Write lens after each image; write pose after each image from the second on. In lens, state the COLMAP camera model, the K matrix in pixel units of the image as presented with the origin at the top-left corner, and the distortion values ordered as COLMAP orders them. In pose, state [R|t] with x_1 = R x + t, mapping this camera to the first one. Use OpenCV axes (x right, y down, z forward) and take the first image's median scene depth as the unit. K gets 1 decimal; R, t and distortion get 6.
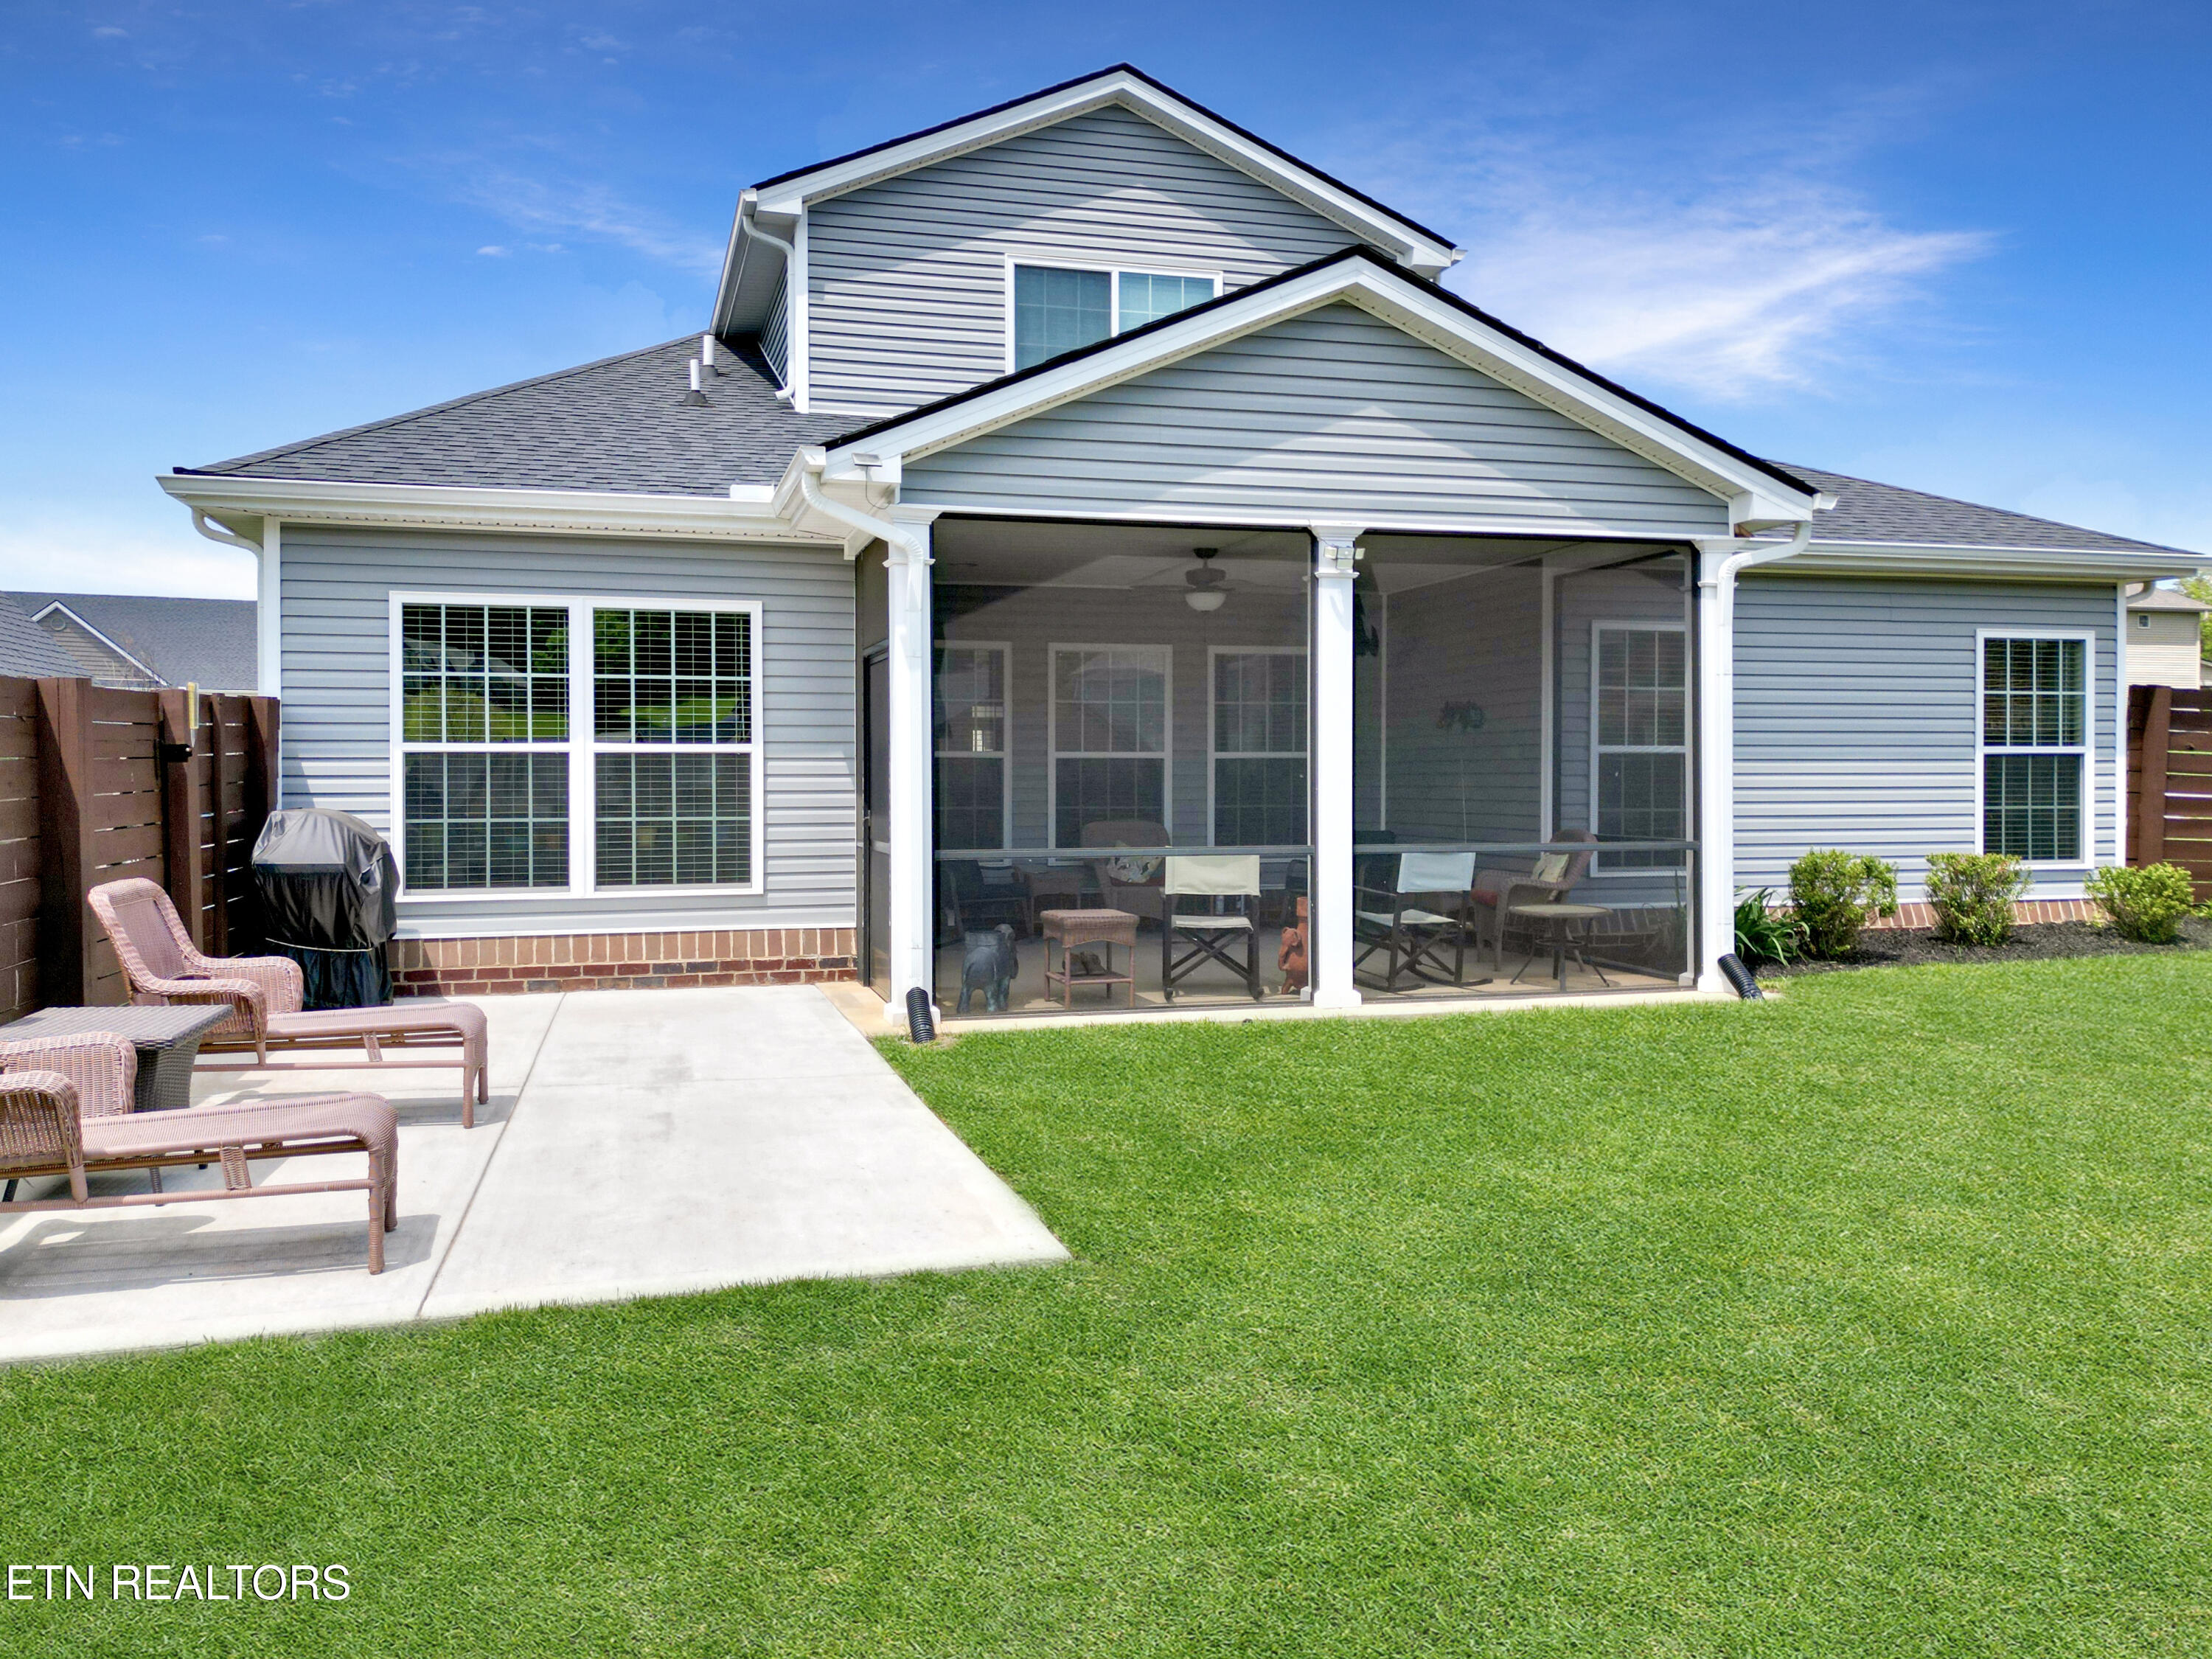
lens RADIAL K [[1695.7, 0, 1104.4], [0, 1695.7, 772.8], [0, 0, 1]] dist [0.004060, 0.001077]
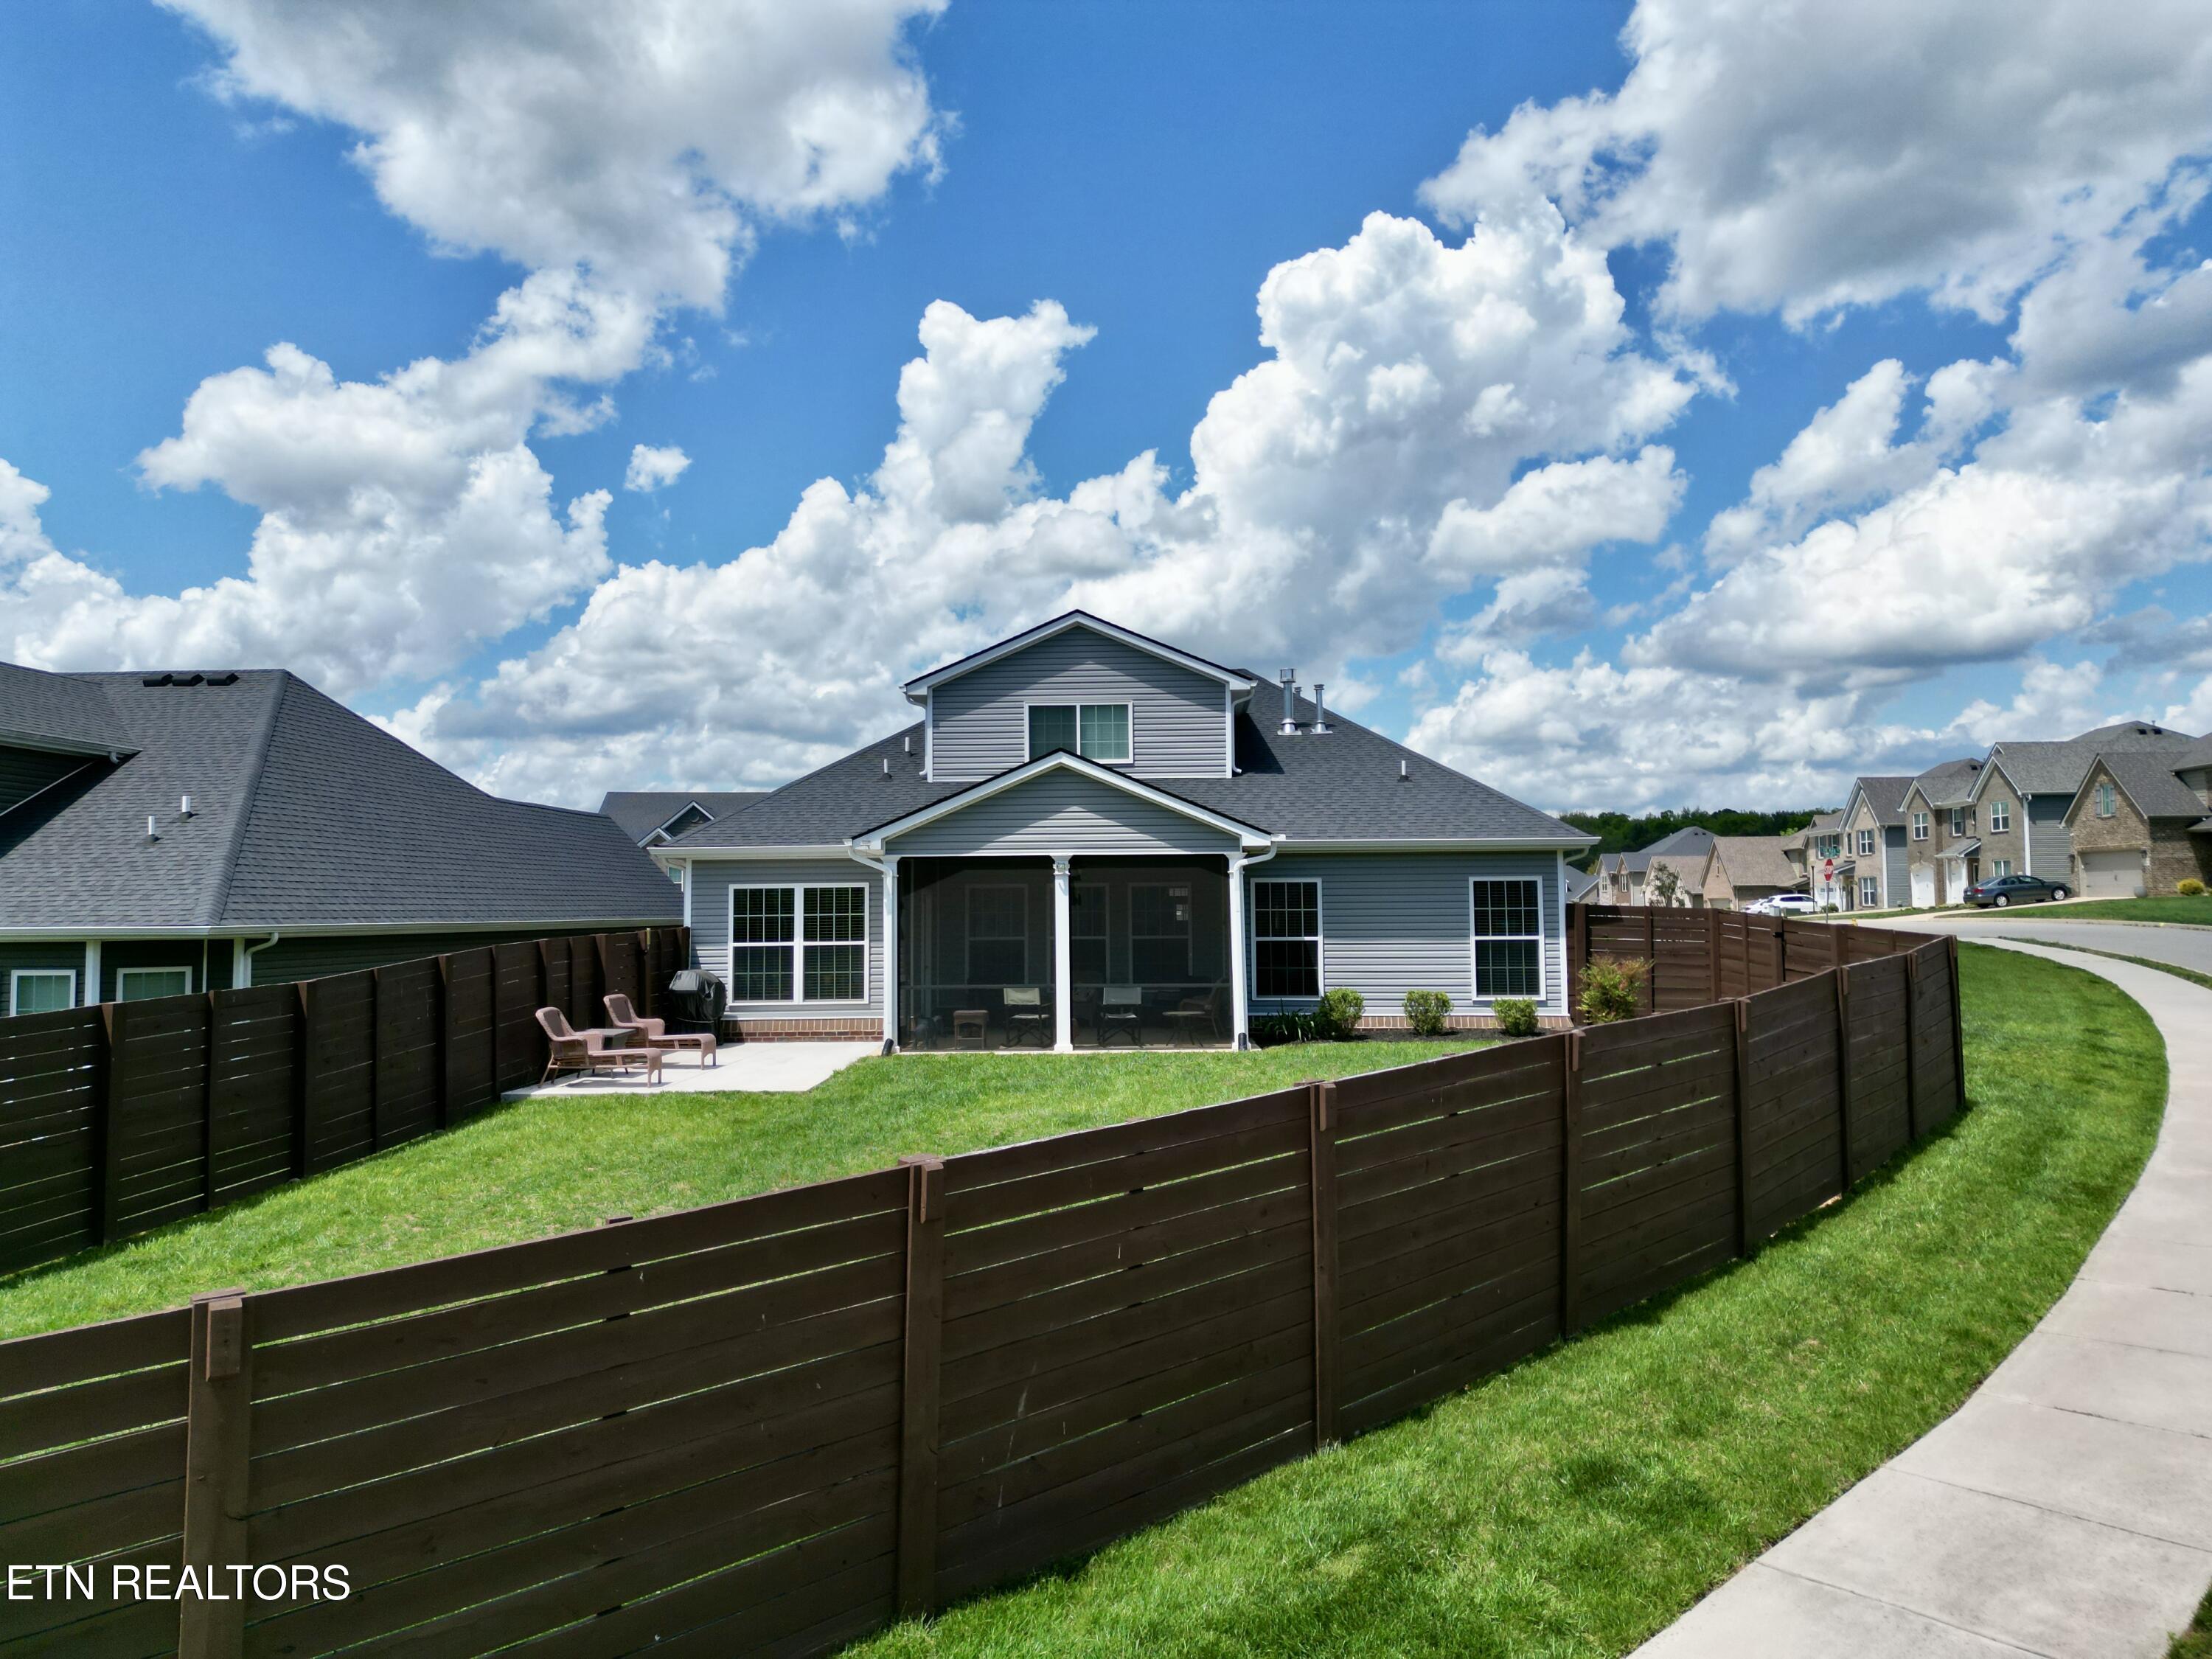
lens RADIAL K [[1534.5, 0, 1106.0], [0, 1534.5, 829.5], [0, 0, 1]] dist [0.084377, -0.087984]
pose [[0.957110, -0.022930, -0.288816, 0.799686], [0.007121, 0.998424, -0.055669, -0.054811], [0.289638, 0.051224, 0.955765, -1.068833]]
